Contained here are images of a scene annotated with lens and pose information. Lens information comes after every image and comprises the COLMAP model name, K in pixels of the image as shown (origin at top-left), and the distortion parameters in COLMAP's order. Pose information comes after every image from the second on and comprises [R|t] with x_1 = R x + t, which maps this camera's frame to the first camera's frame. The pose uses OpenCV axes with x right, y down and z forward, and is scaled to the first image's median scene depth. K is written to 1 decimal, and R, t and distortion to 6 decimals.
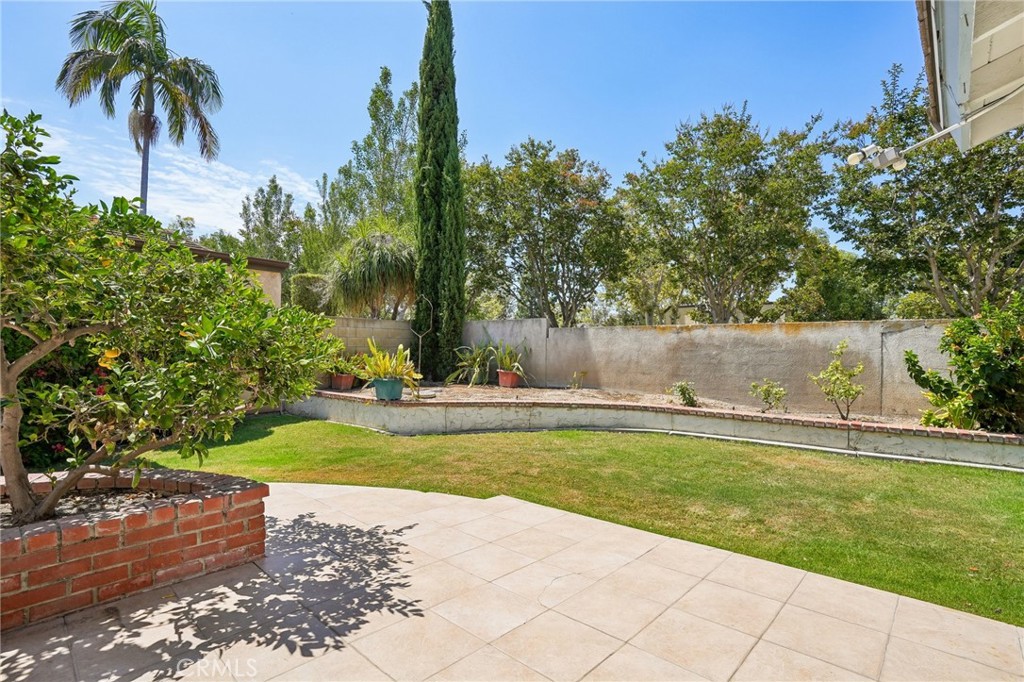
lens RADIAL K [[499.1, 0, 512.0], [0, 499.1, 341.0], [0, 0, 1]] dist [-0.033101, 0.000500]
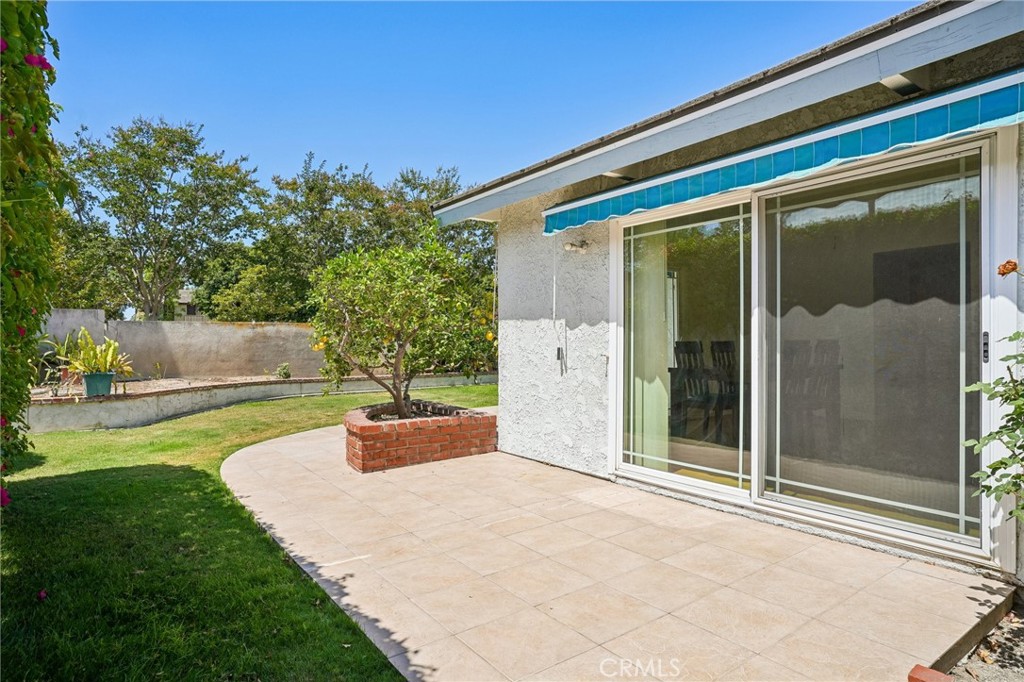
lens RADIAL K [[568.6, 0, 512.0], [0, 568.6, 341.0], [0, 0, 1]] dist [-0.002769, 0.000253]
pose [[0.213229, -0.007043, 0.976977, -0.985277], [-0.007020, 0.999937, 0.008741, -0.001071], [-0.976977, -0.008723, 0.213167, 0.005121]]
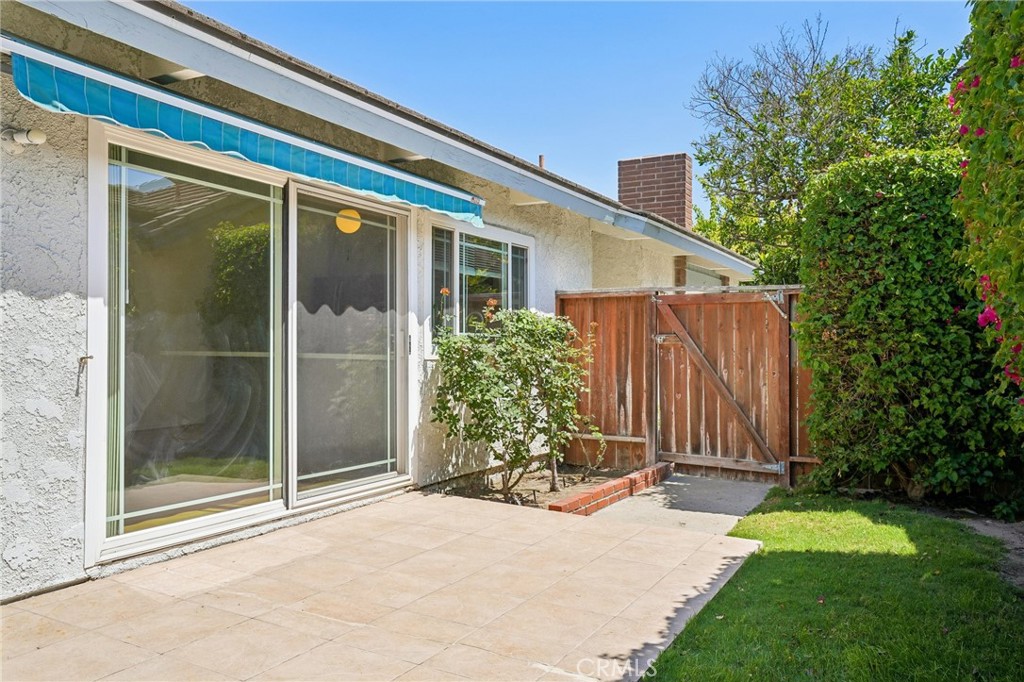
lens RADIAL K [[758.1, 0, 512.0], [0, 758.1, 341.0], [0, 0, 1]] dist [-0.010764, 0.000069]
pose [[-0.977941, -0.014560, -0.208373, -0.515424], [-0.009189, 0.999601, -0.026717, 0.019241], [0.208678, -0.024213, -0.977685, 0.540802]]
